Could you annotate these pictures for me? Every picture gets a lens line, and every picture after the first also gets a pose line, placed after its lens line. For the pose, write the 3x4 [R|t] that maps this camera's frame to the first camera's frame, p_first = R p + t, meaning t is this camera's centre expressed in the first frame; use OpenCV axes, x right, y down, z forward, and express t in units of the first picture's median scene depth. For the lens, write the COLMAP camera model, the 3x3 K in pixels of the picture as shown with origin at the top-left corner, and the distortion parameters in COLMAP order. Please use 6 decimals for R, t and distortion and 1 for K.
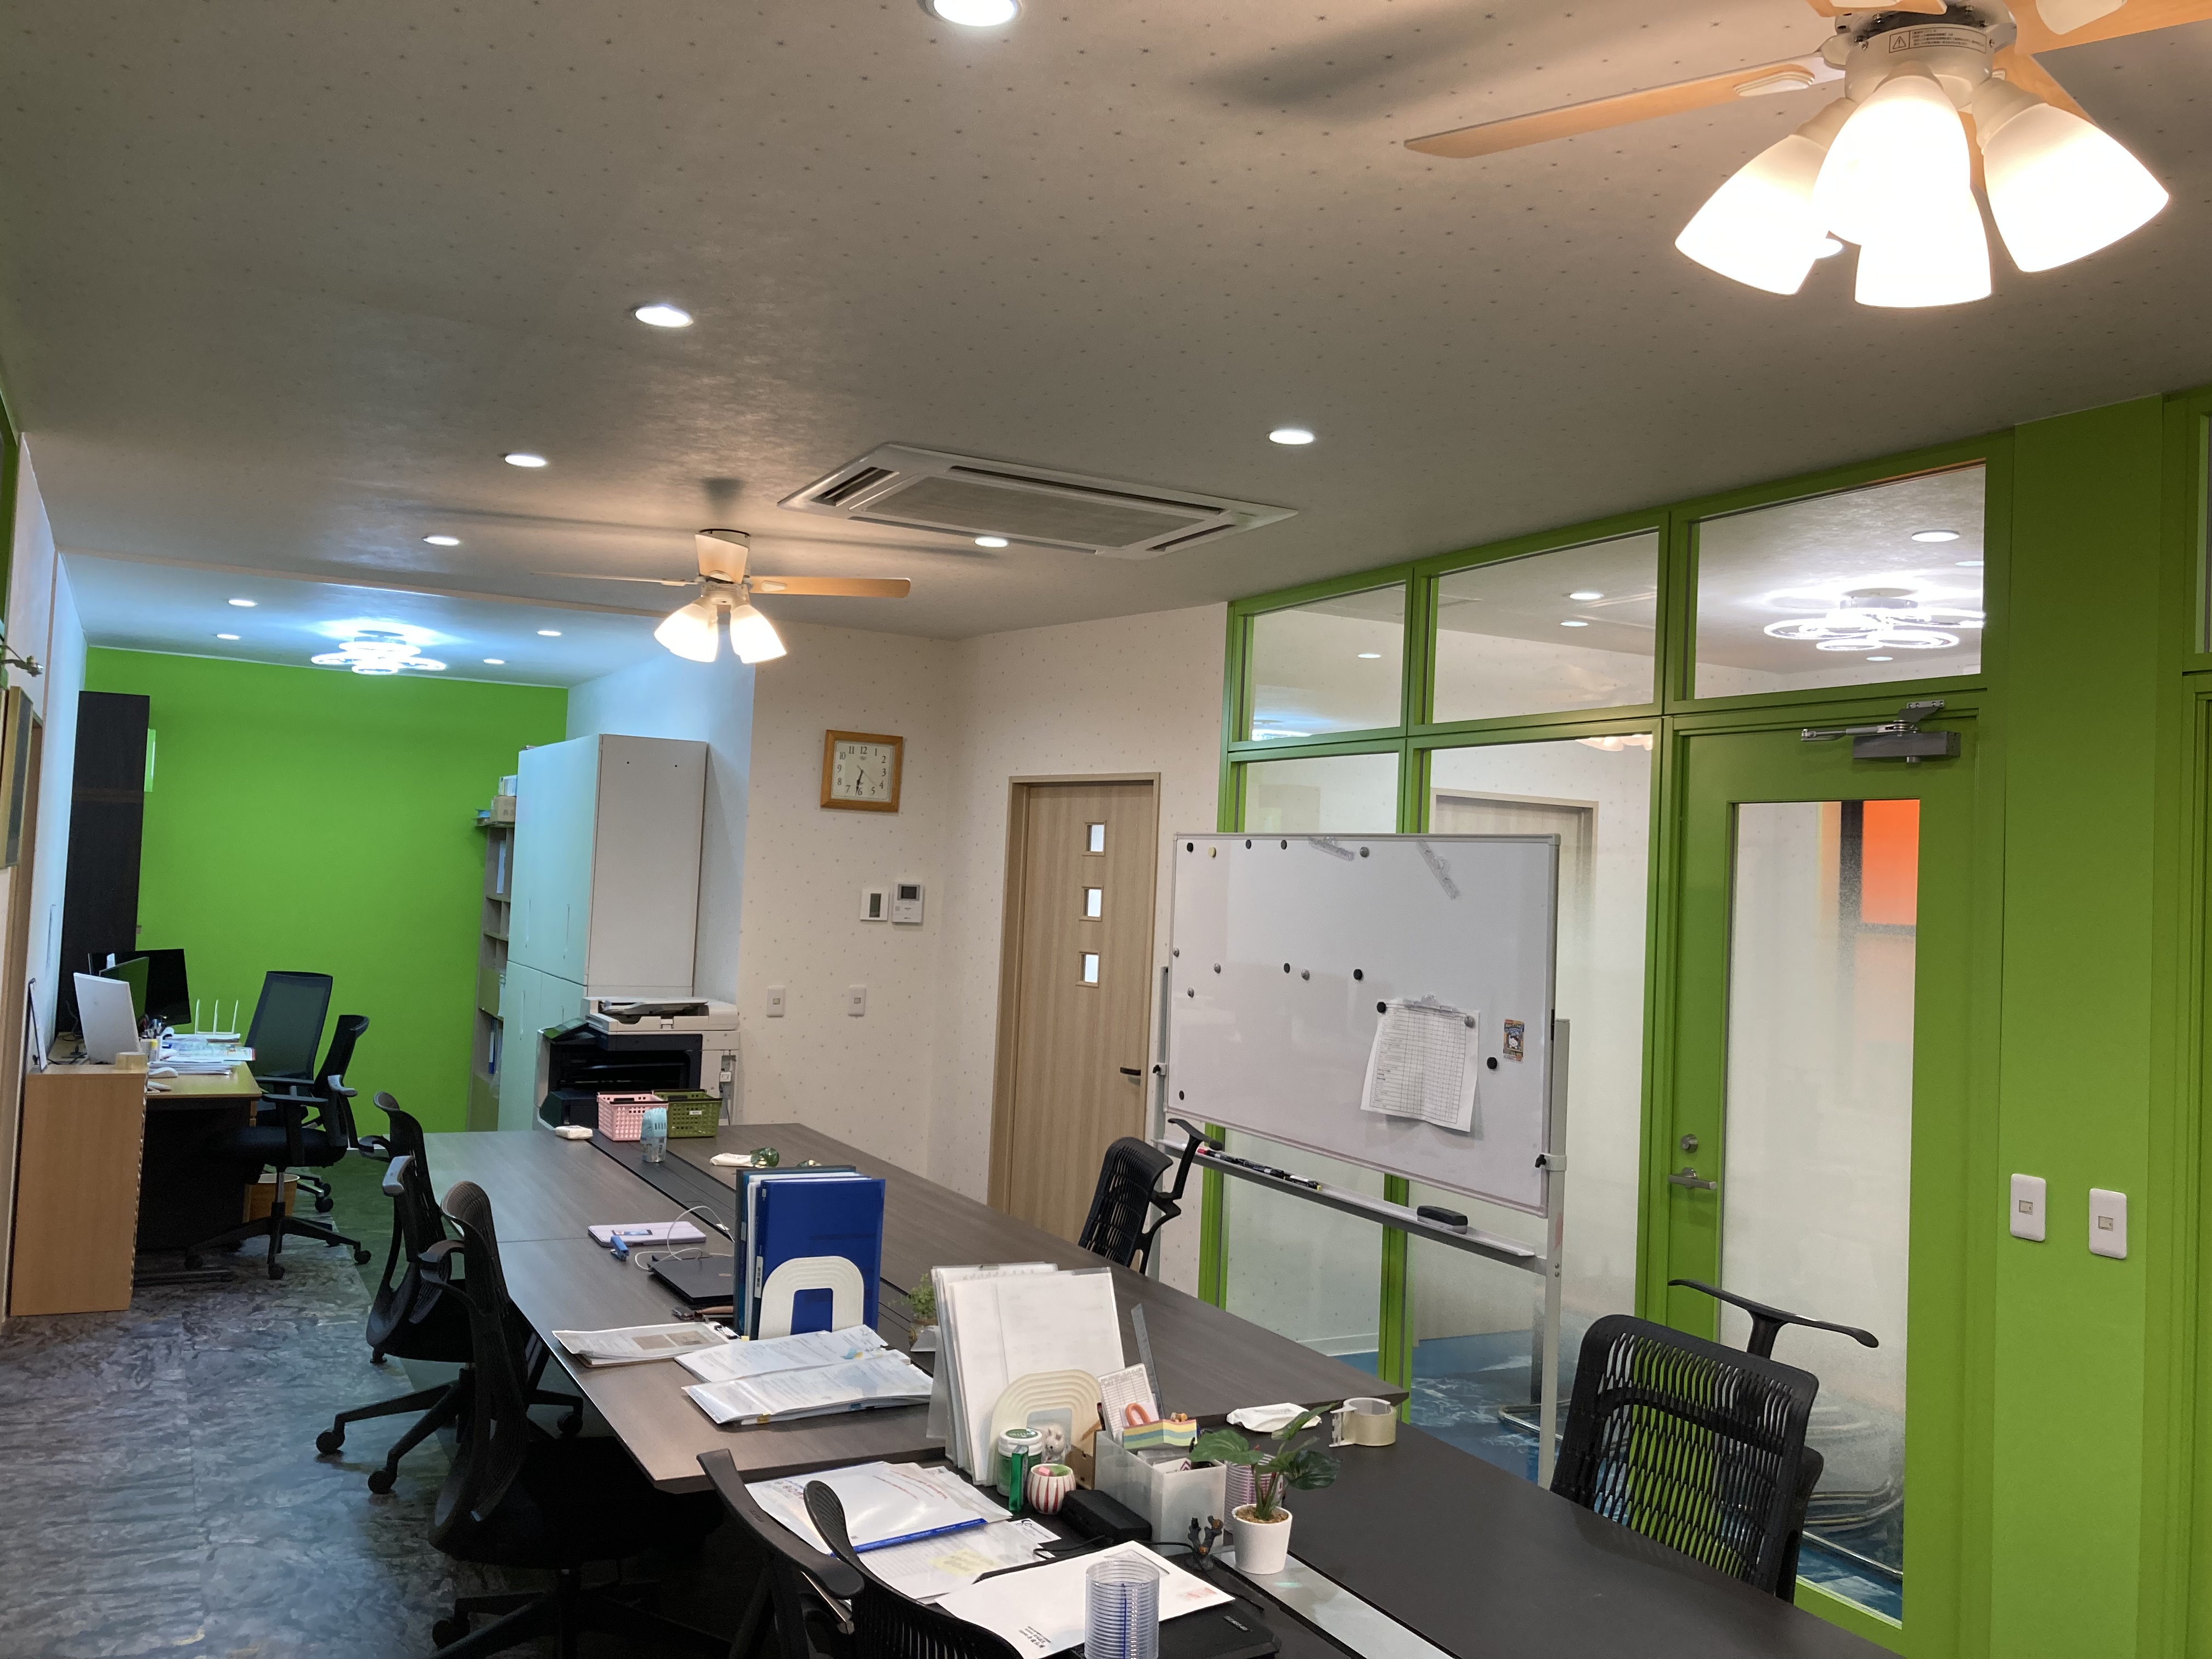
lens RADIAL K [[1808.4, 0, 1105.1], [0, 1808.4, 808.6], [0, 0, 1]] dist [0.032682, -0.036629]
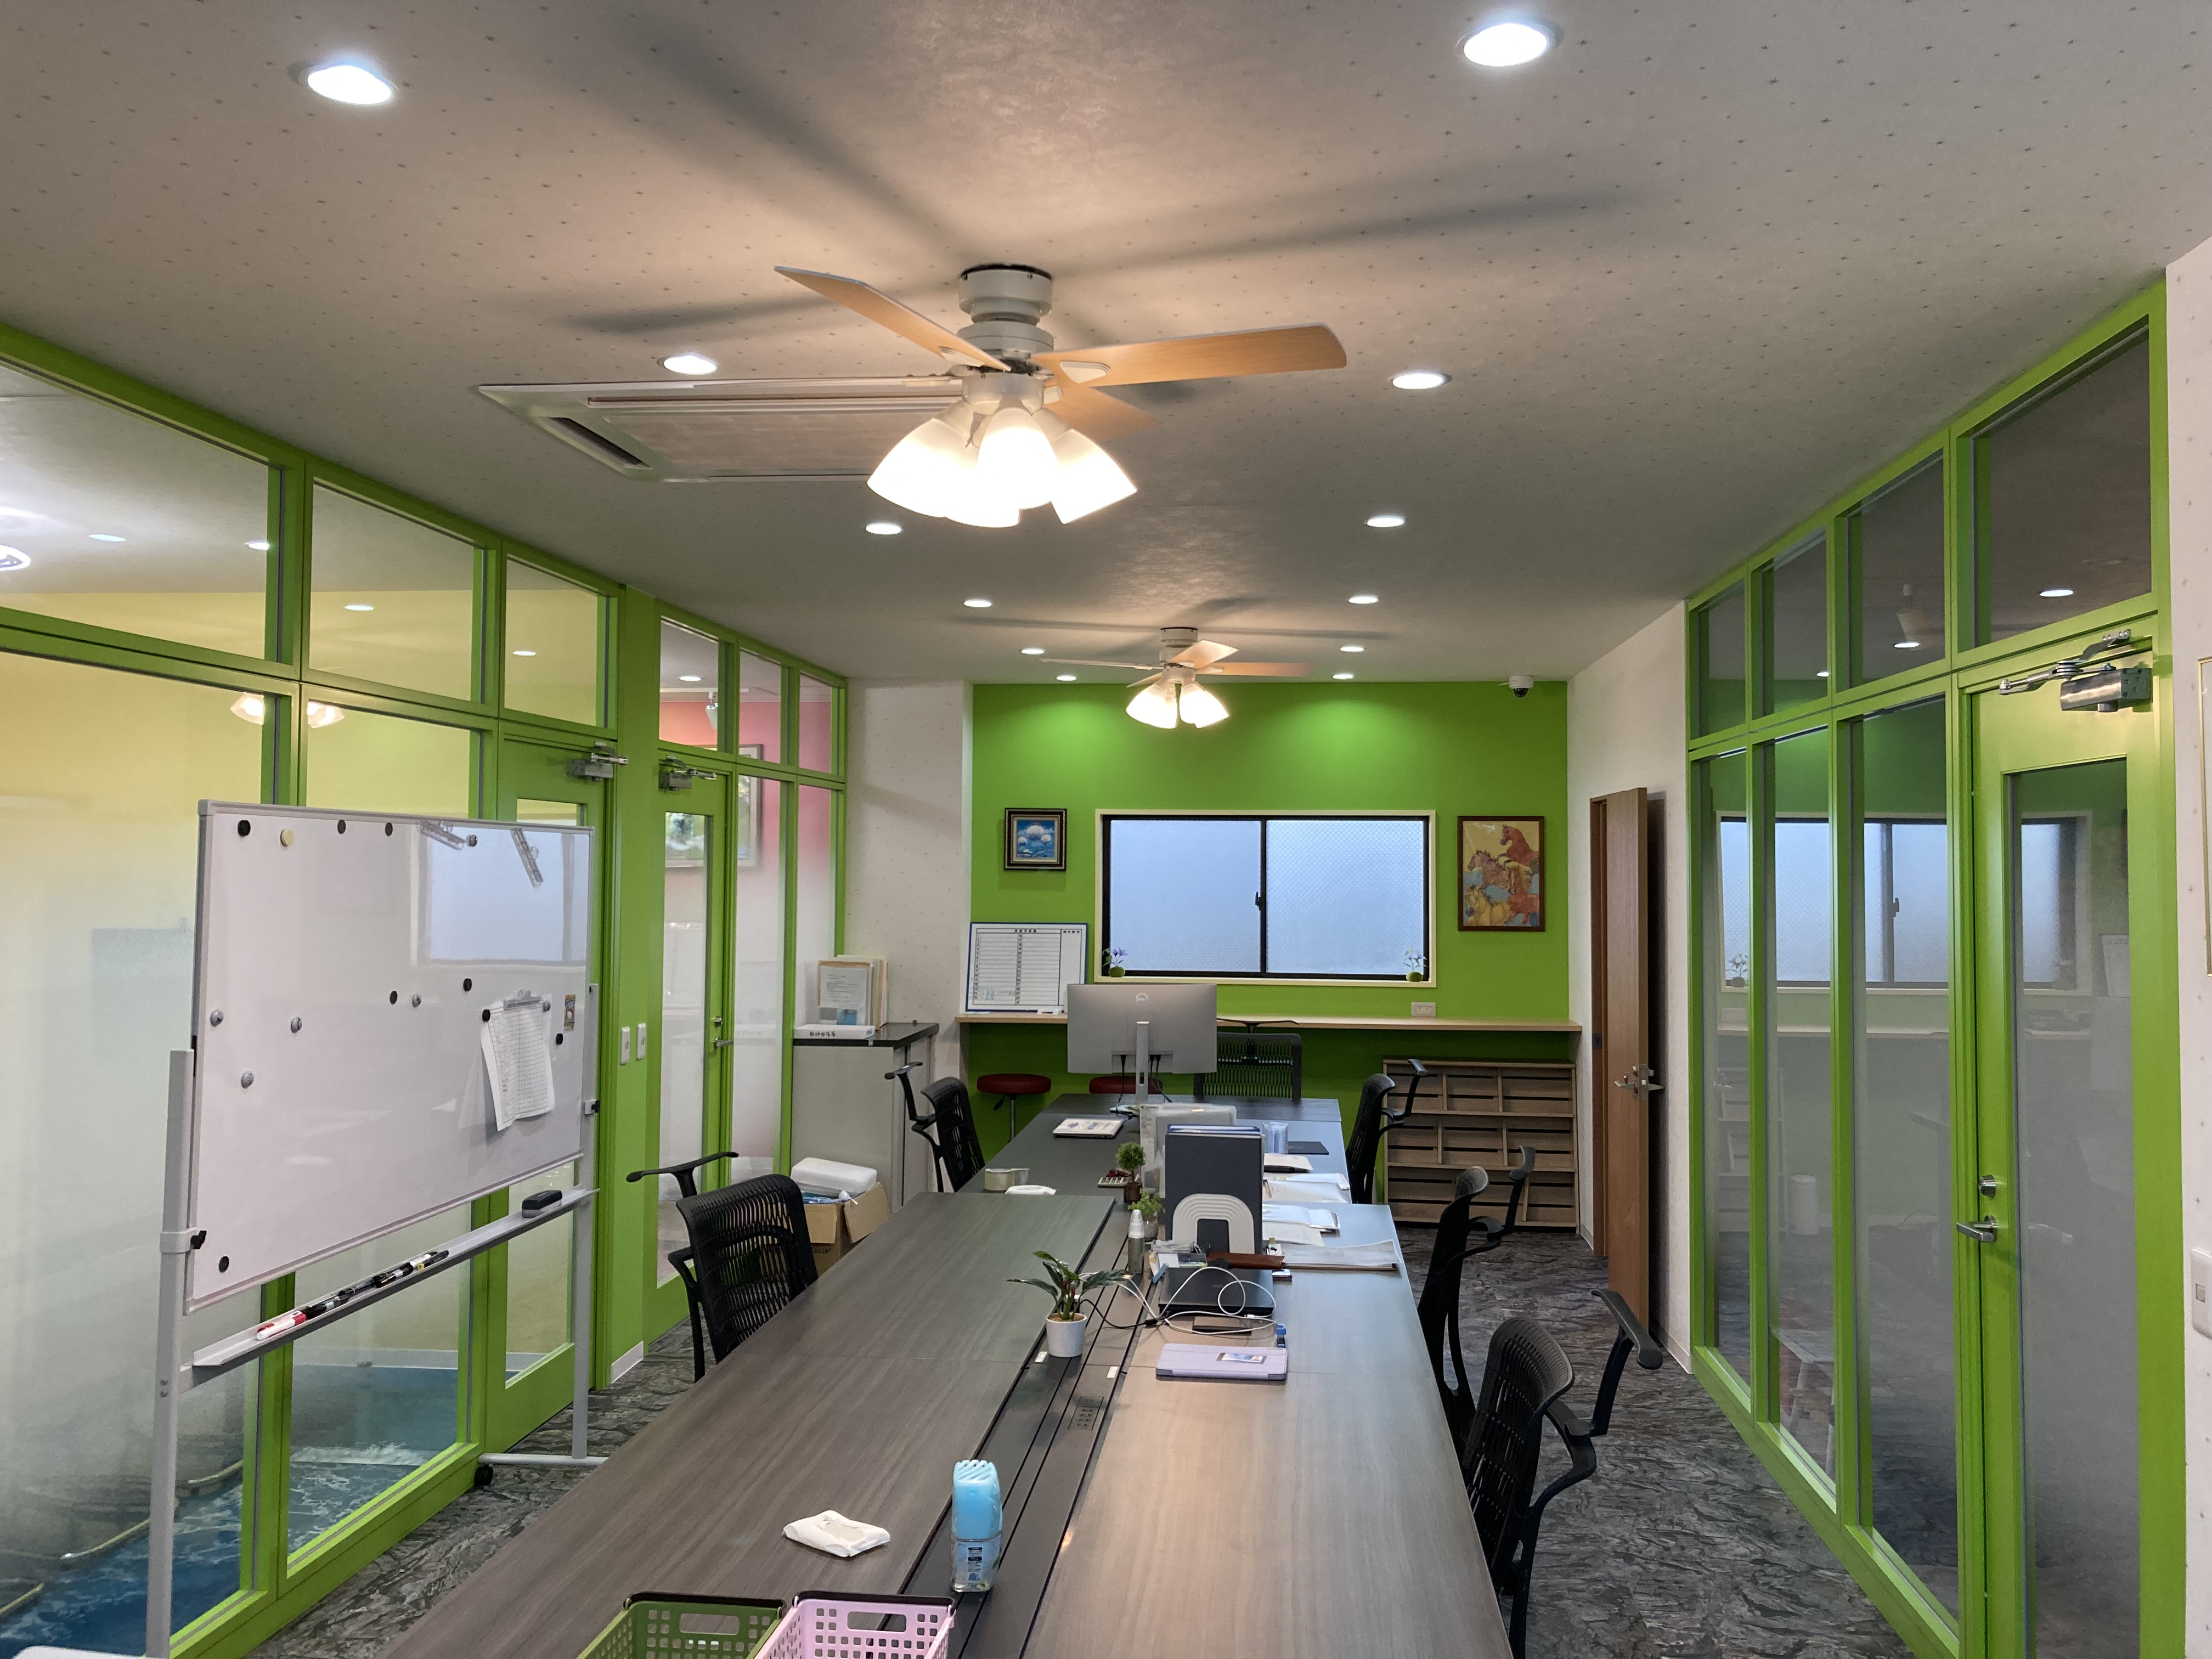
lens RADIAL K [[1806.8, 0, 1101.1], [0, 1806.8, 813.1], [0, 0, 1]] dist [0.011205, -0.000579]
pose [[-0.828596, -0.034455, 0.558786, -0.554184], [-0.068101, 0.996896, -0.039515, 0.023077], [-0.555690, -0.070796, -0.828370, 1.466540]]
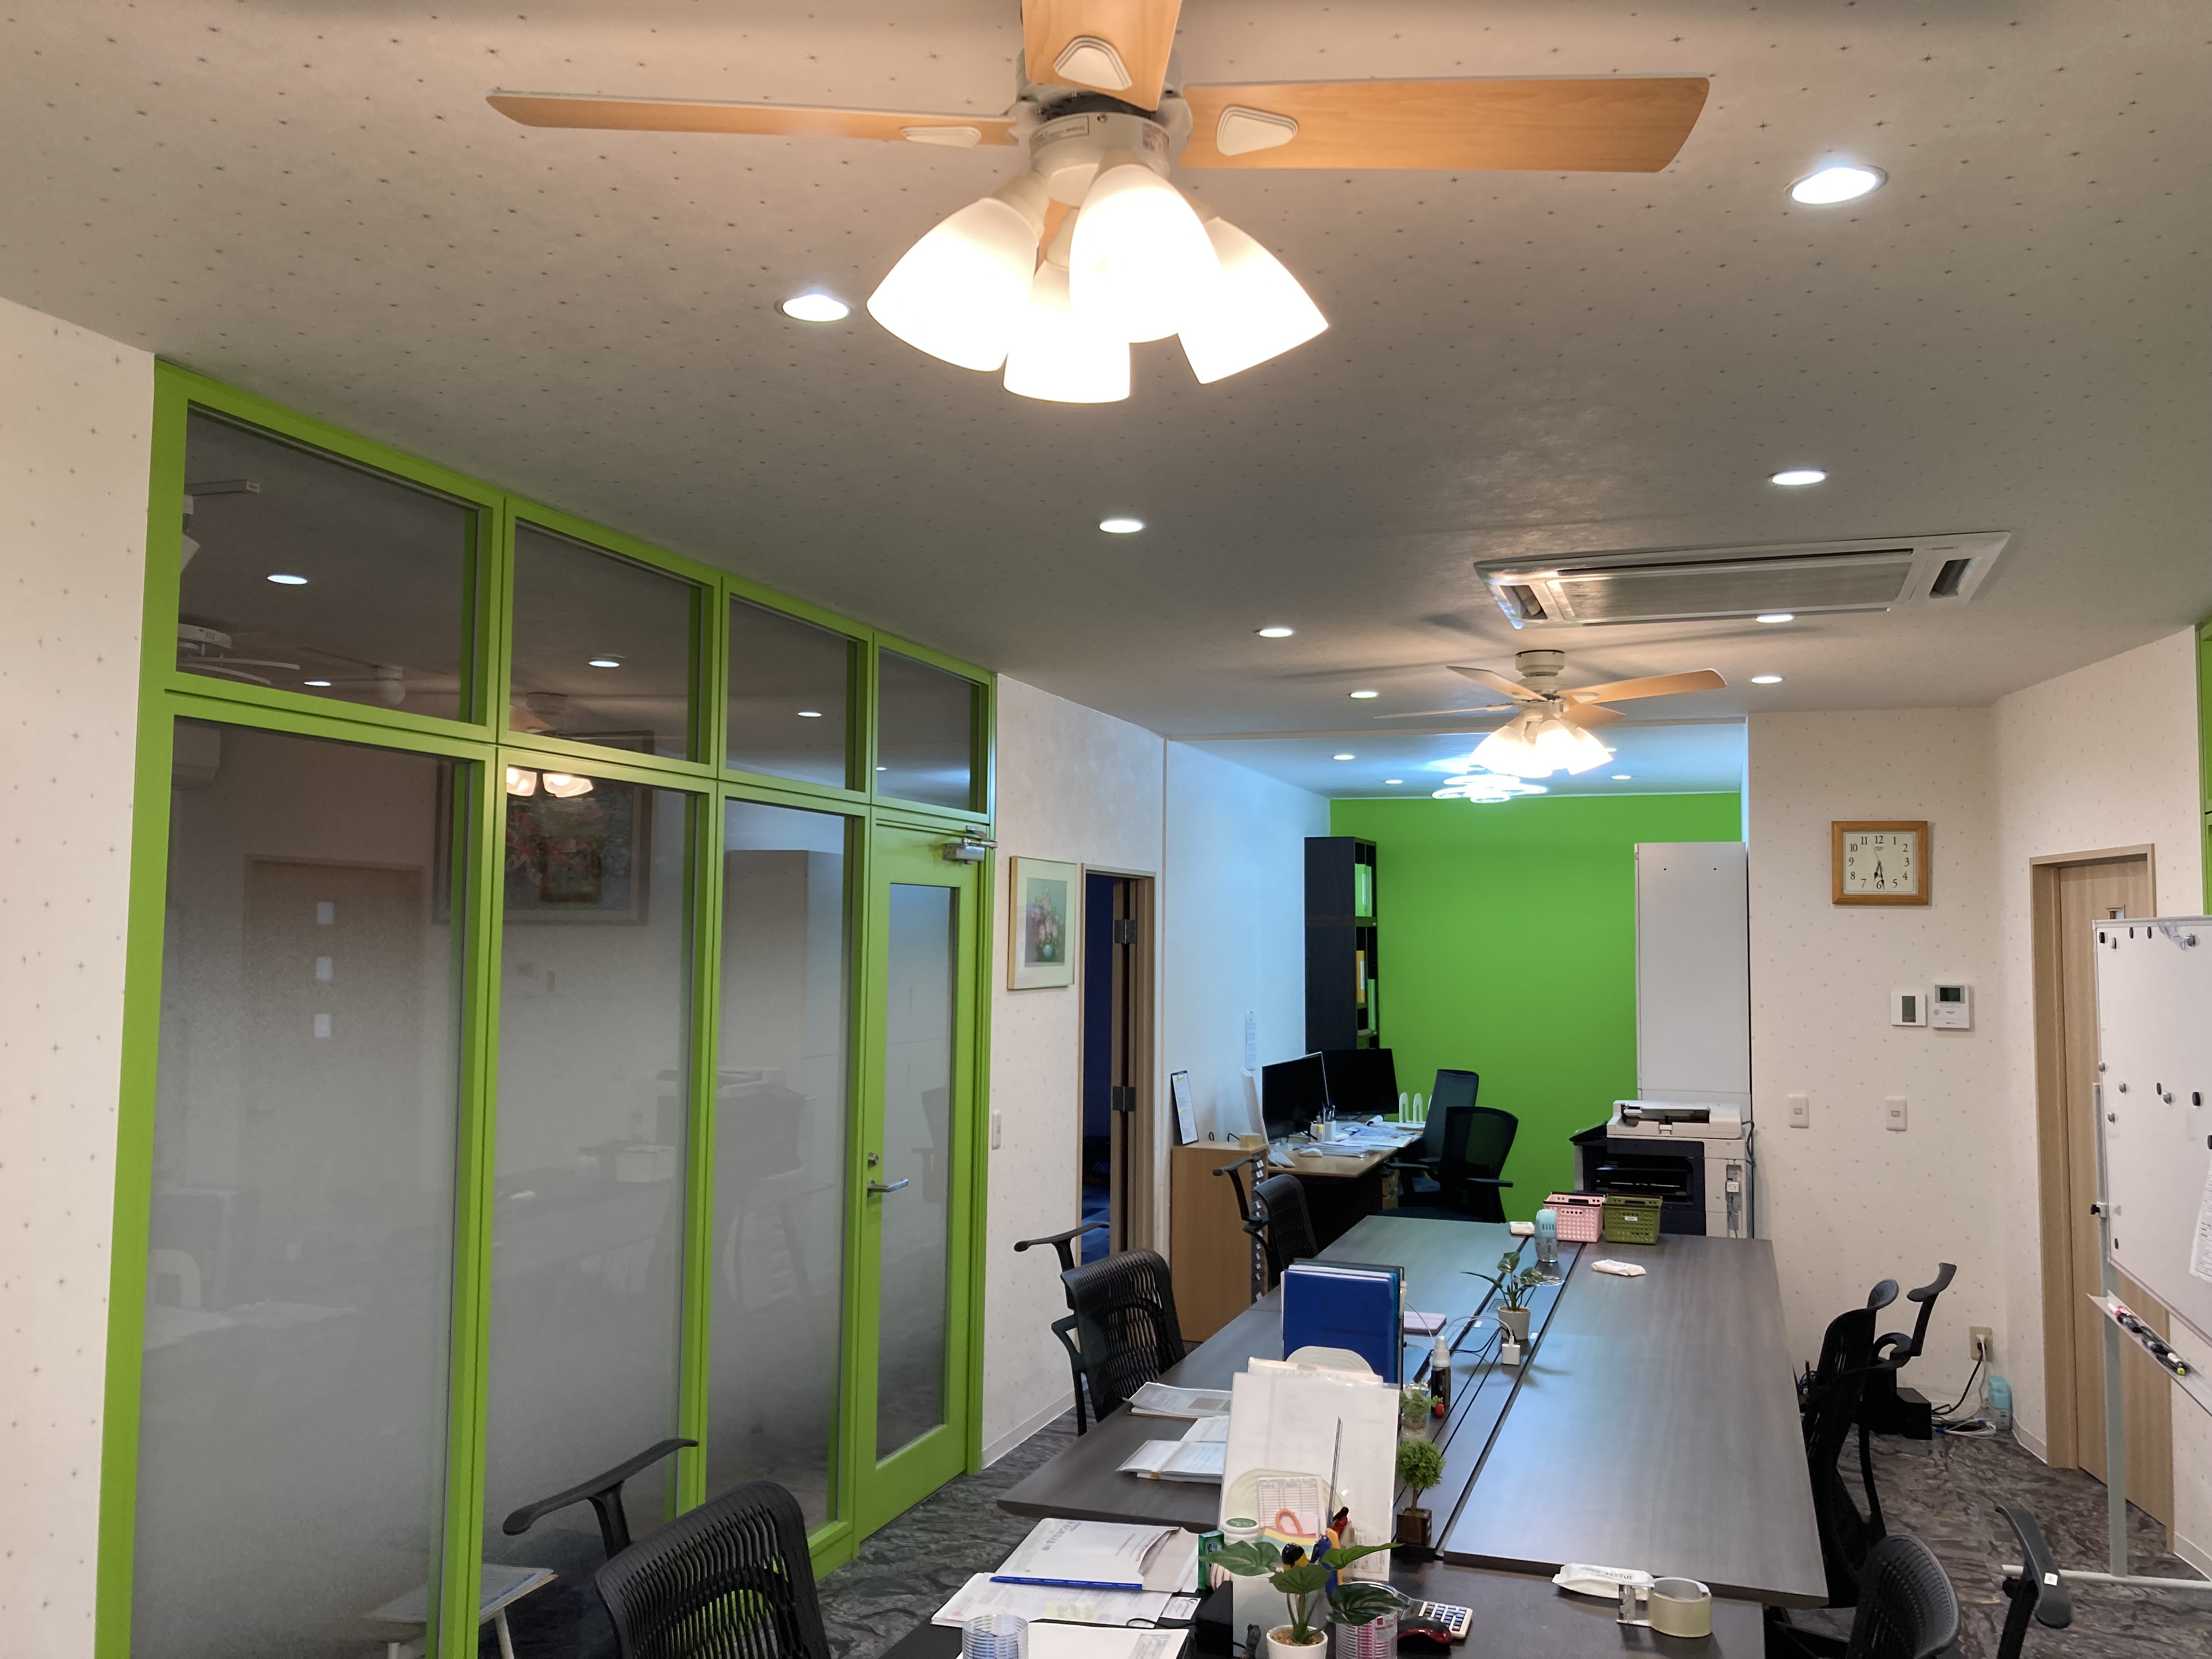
lens RADIAL K [[1805.1, 0, 1112.7], [0, 1805.1, 814.3], [0, 0, 1]] dist [0.008676, 0.004095]
pose [[0.684552, -0.087099, -0.723742, 0.372467], [0.049320, 0.996095, -0.073226, 0.004164], [0.727294, 0.014432, 0.686174, 0.116514]]
